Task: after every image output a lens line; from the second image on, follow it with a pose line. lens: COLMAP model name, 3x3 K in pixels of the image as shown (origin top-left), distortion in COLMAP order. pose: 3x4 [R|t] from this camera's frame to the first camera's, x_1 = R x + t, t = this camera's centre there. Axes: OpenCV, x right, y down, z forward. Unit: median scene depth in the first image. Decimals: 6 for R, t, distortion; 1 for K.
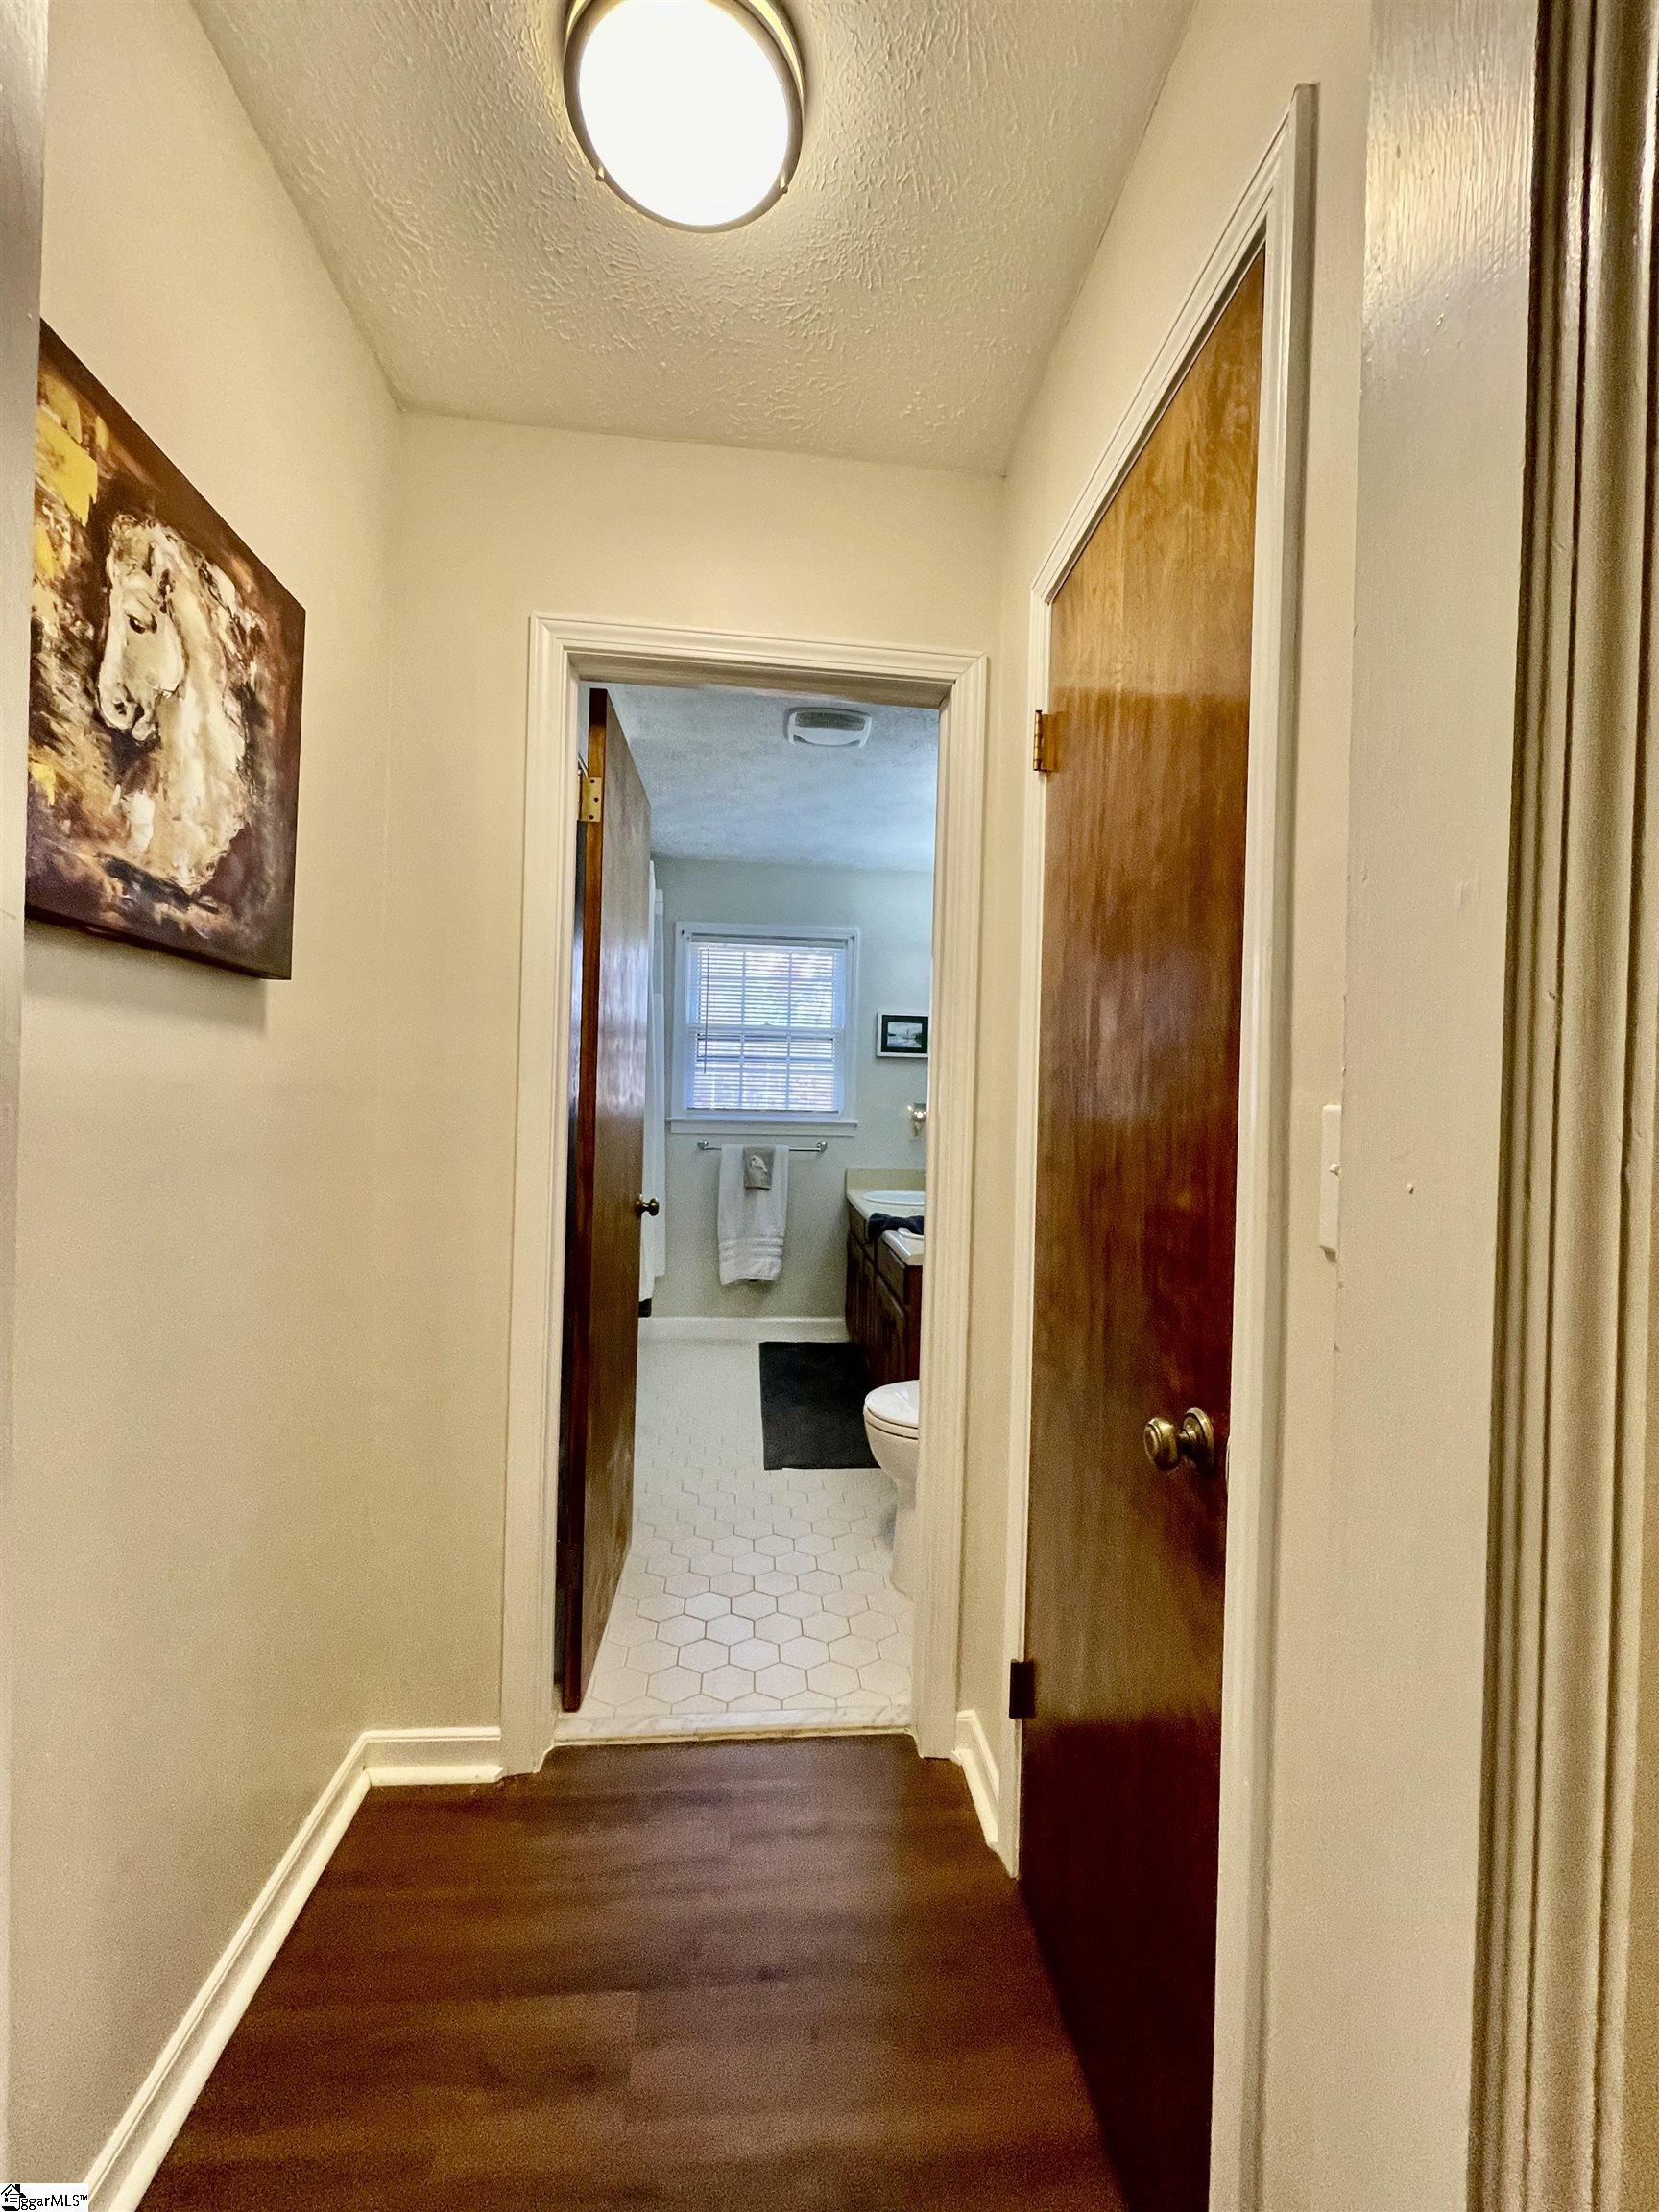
lens RADIAL K [[899.9, 0, 845.6], [0, 899.9, 1104.4], [0, 0, 1]] dist [-0.000237, -0.000374]
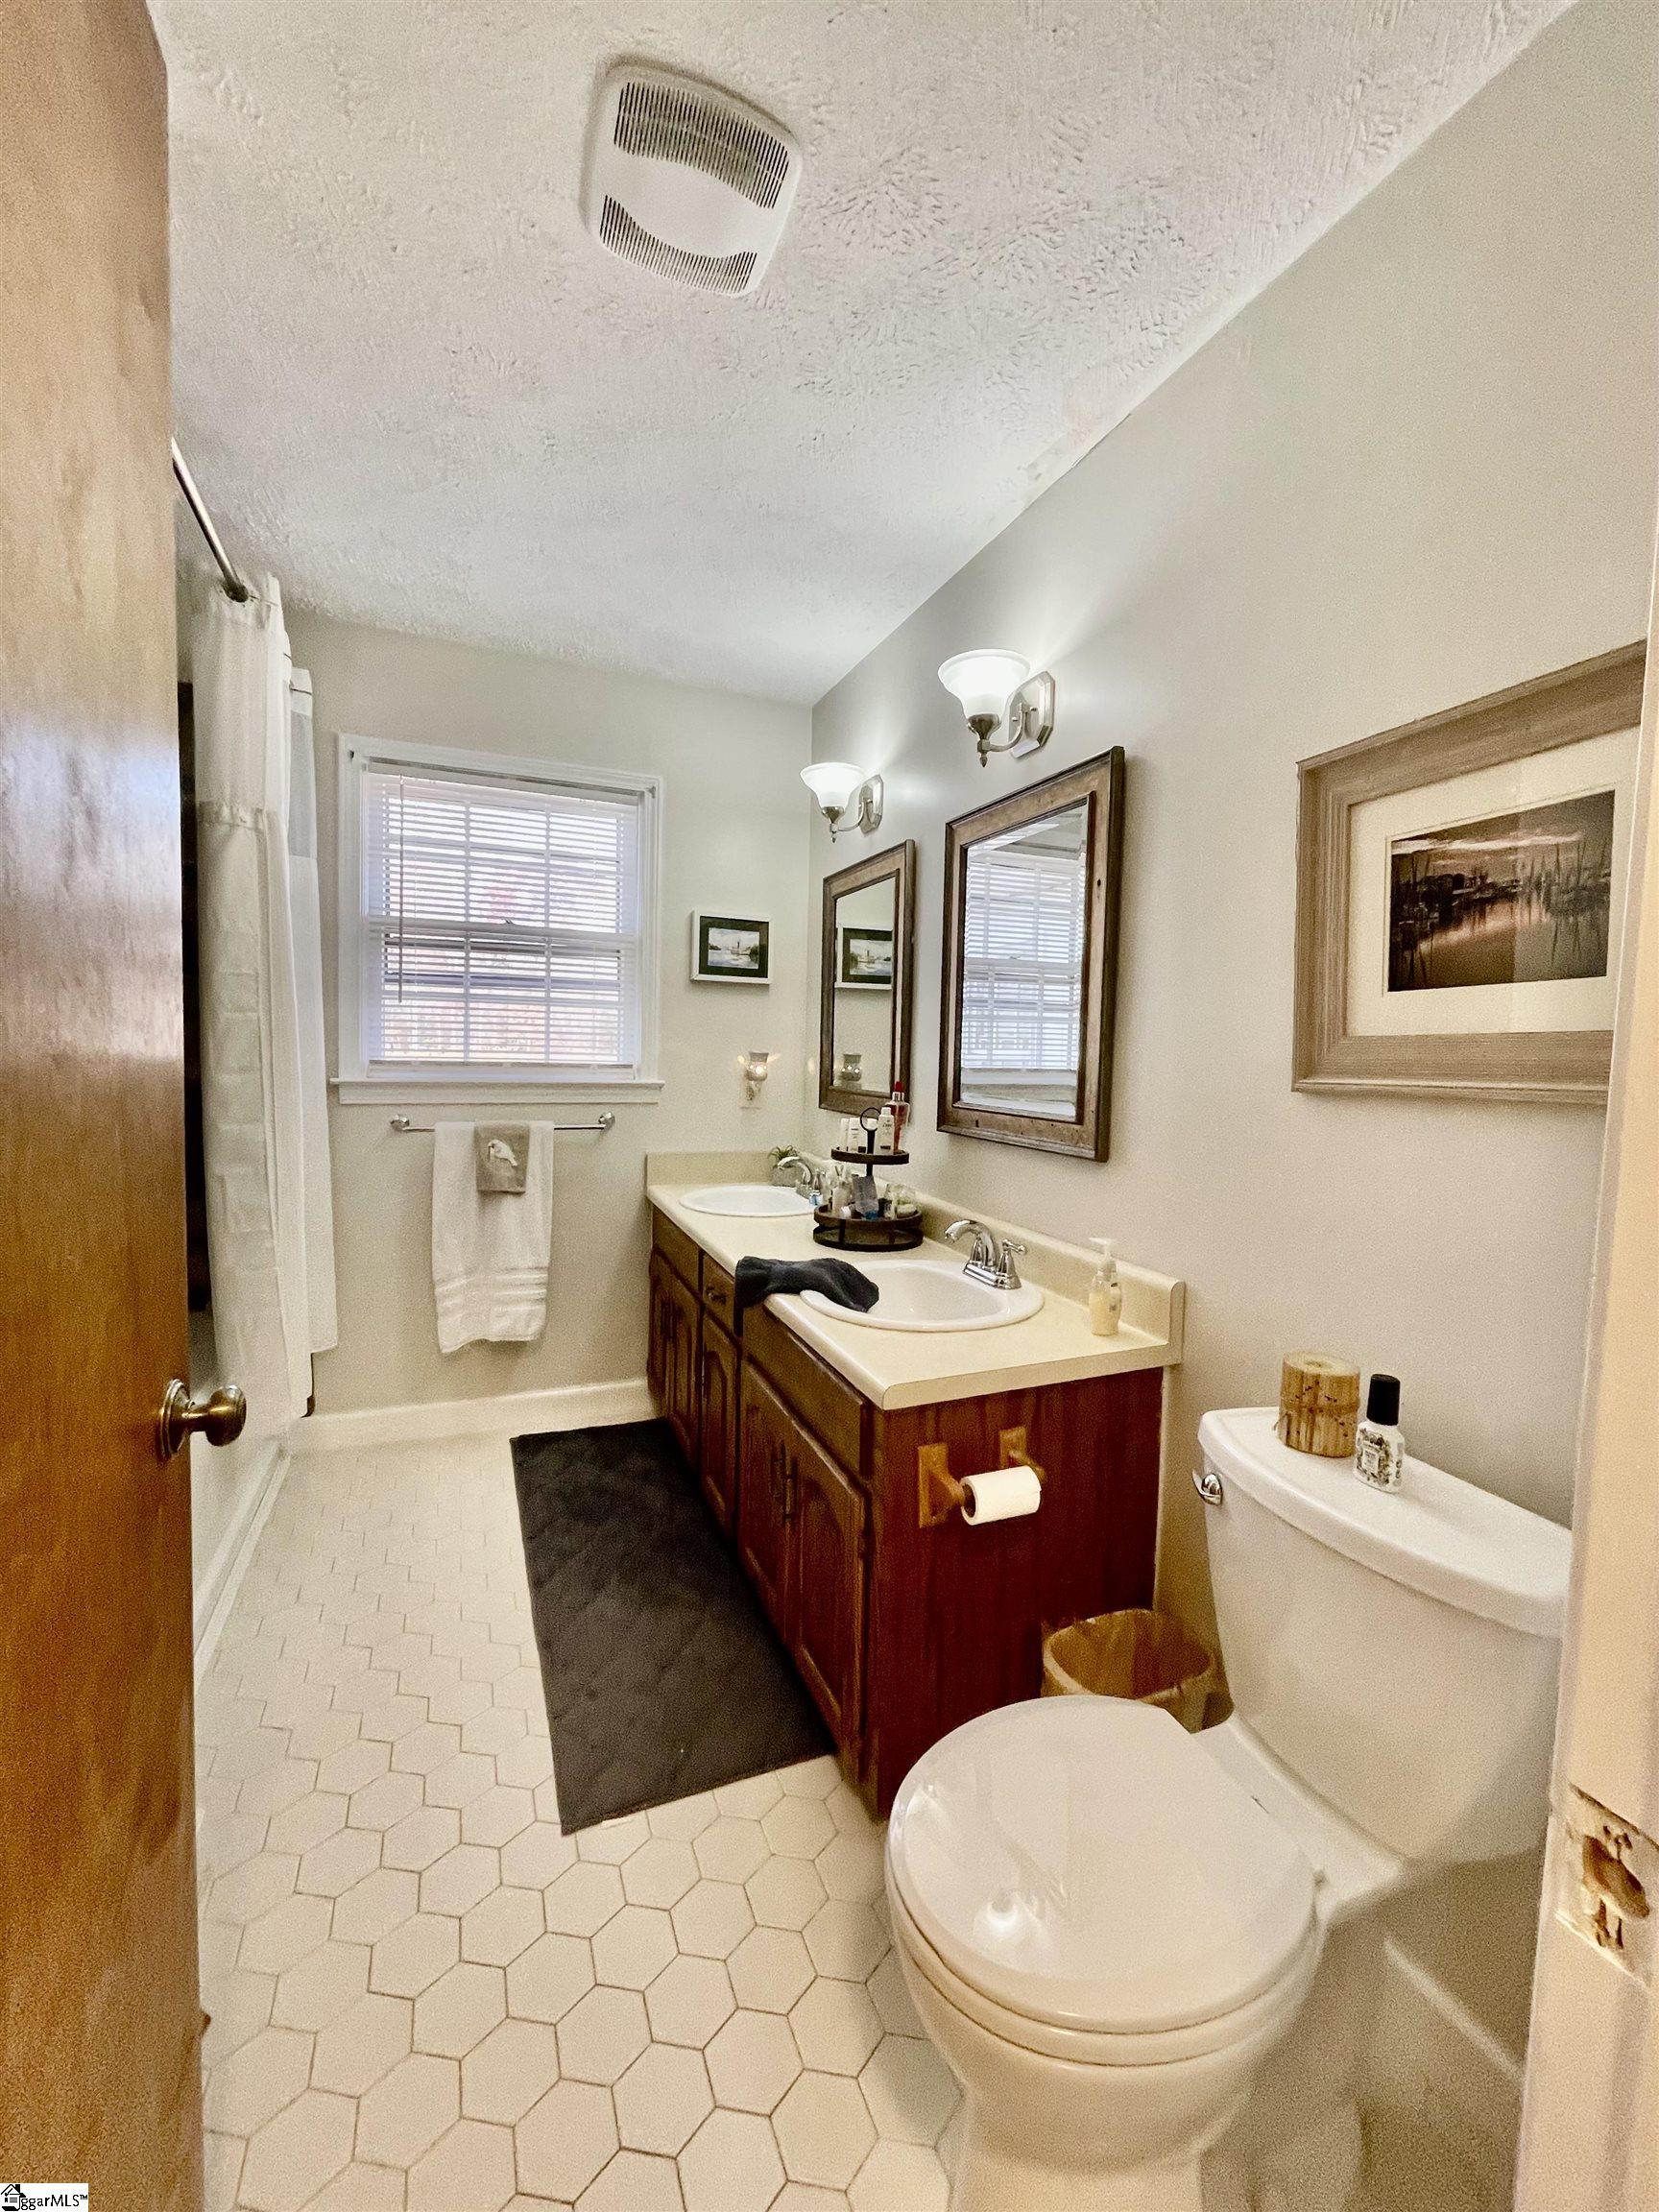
lens RADIAL K [[899.9, 0, 845.6], [0, 899.9, 1104.4], [0, 0, 1]] dist [-0.000237, -0.000374]
pose [[0.955362, -0.017011, 0.294948, -0.052689], [-0.002679, 0.997801, 0.066224, -0.007440], [-0.295426, -0.064058, 0.953215, 0.345056]]
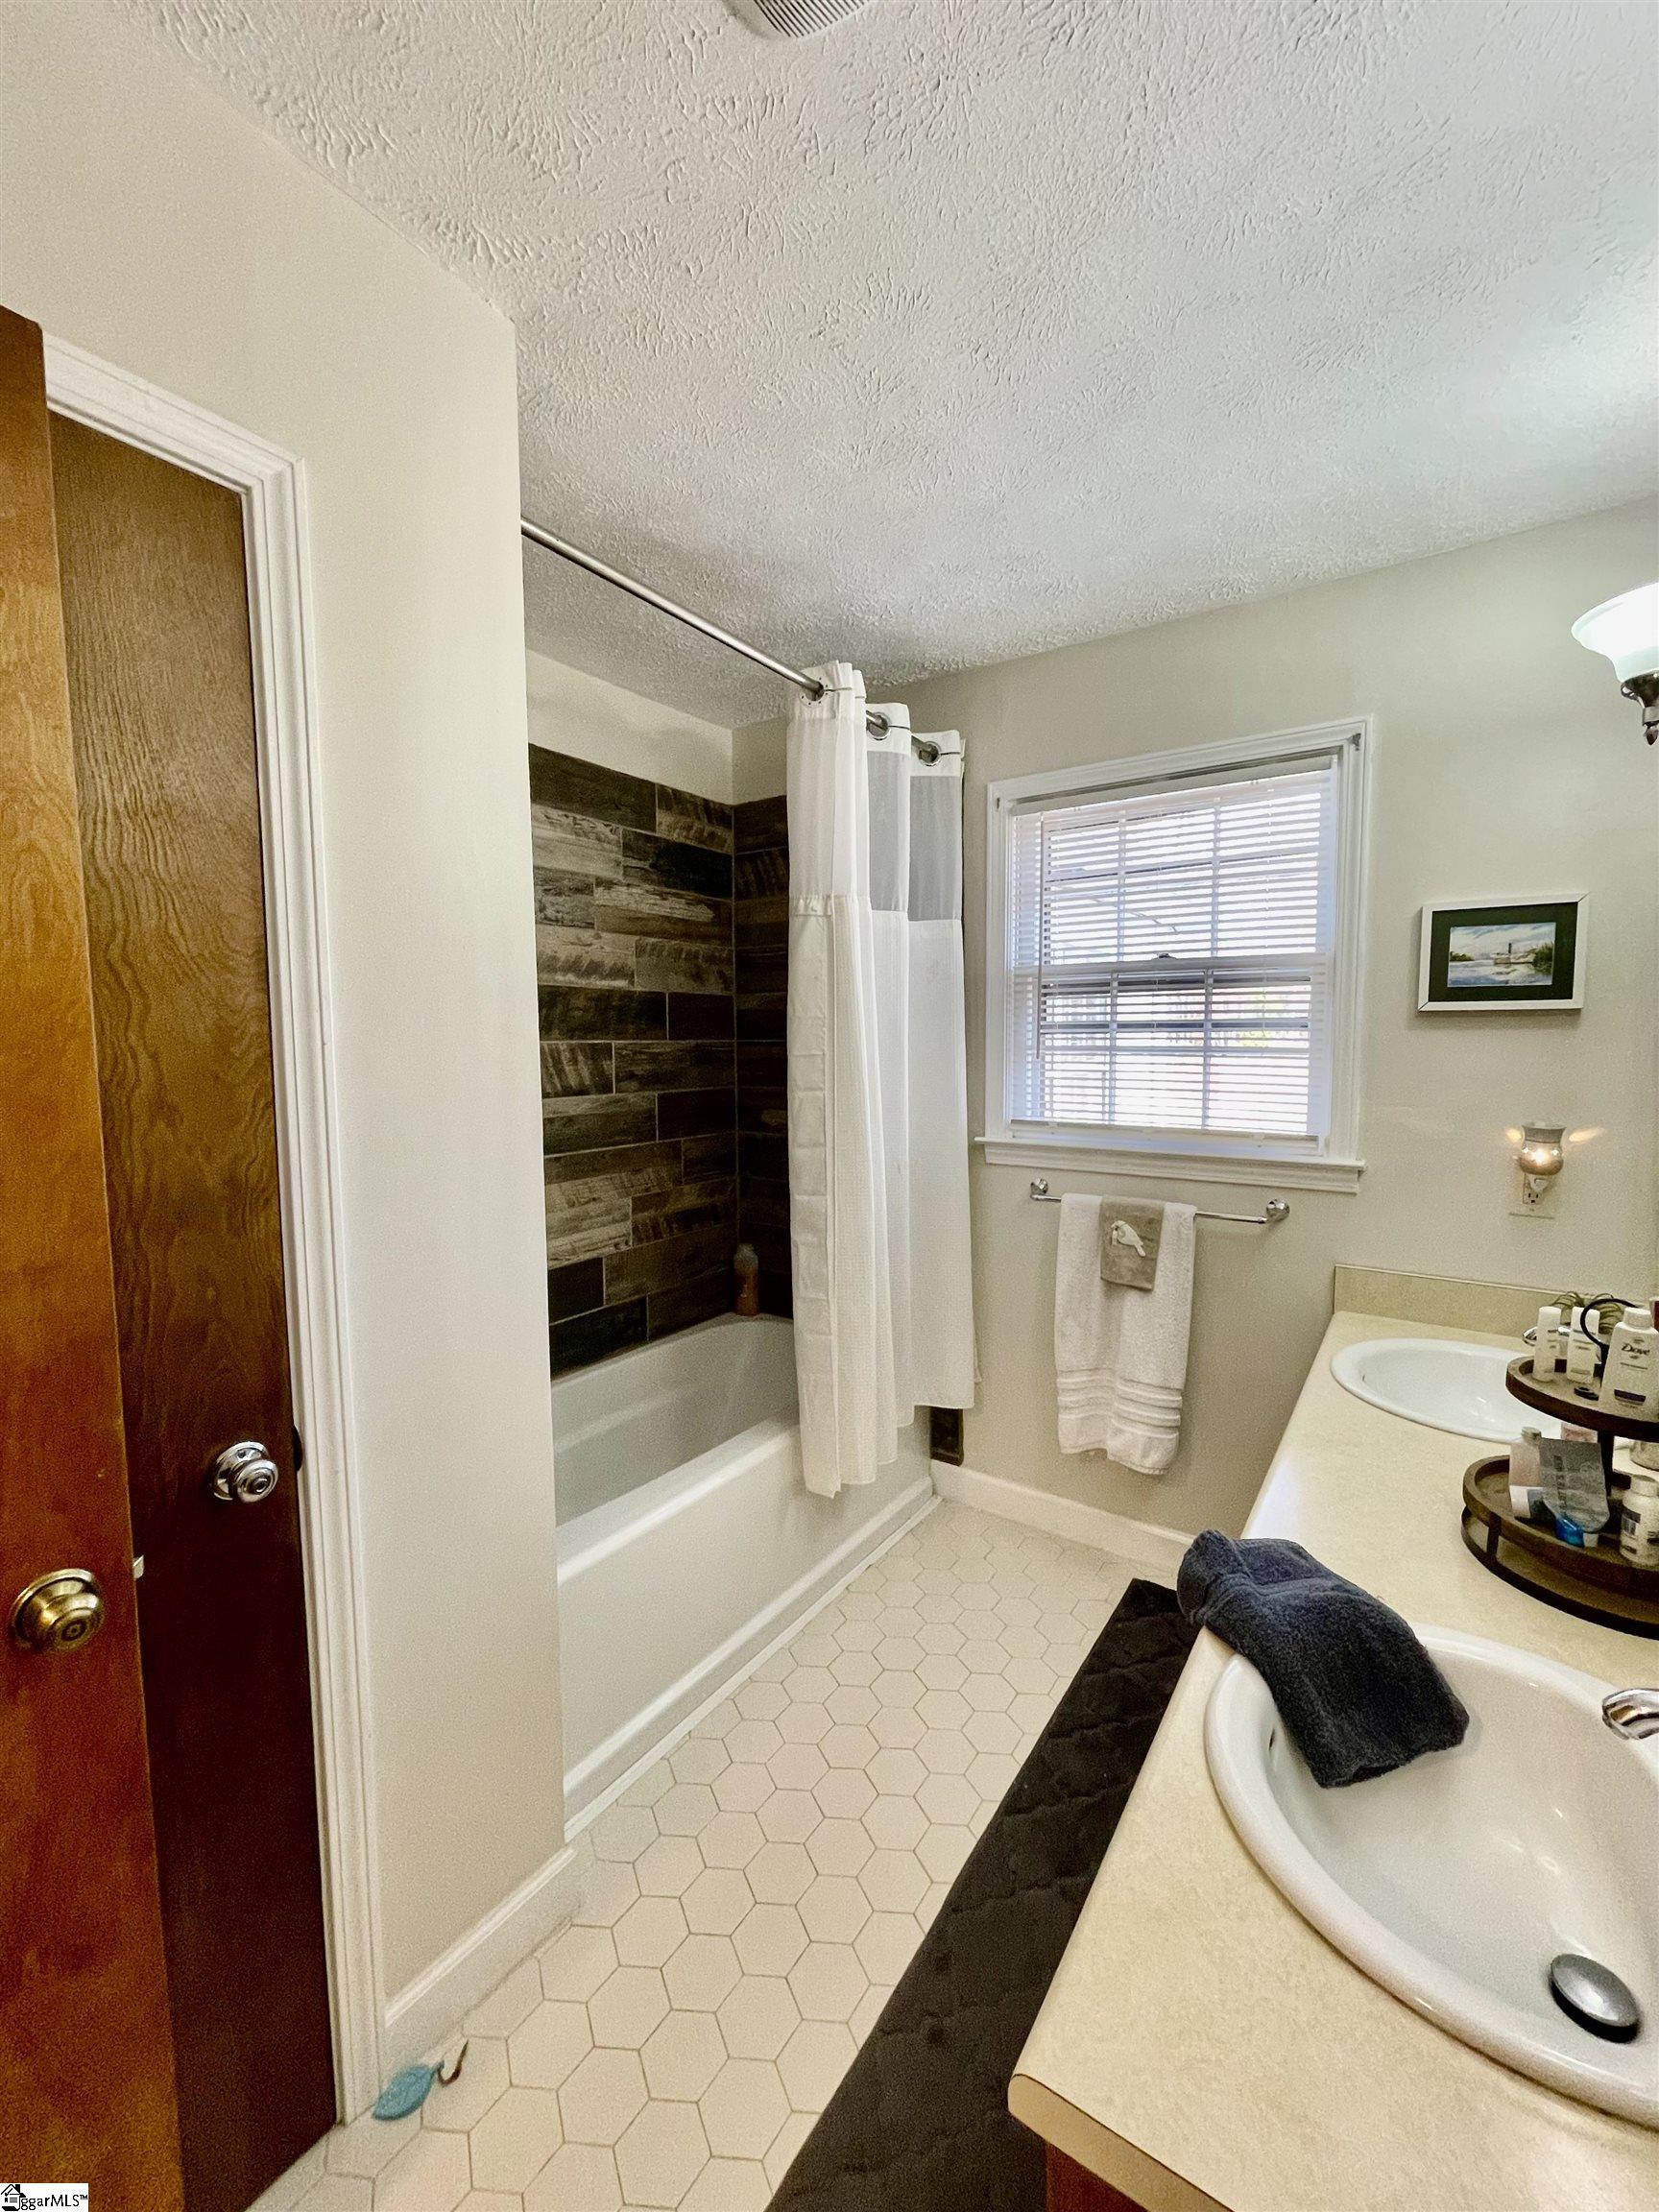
lens RADIAL K [[899.9, 0, 845.6], [0, 899.9, 1104.4], [0, 0, 1]] dist [-0.000237, -0.000374]
pose [[0.764404, 0.023009, -0.644327, 0.103295], [0.023044, 0.997750, 0.062967, -0.043236], [0.644326, -0.062980, 0.762153, 0.505133]]
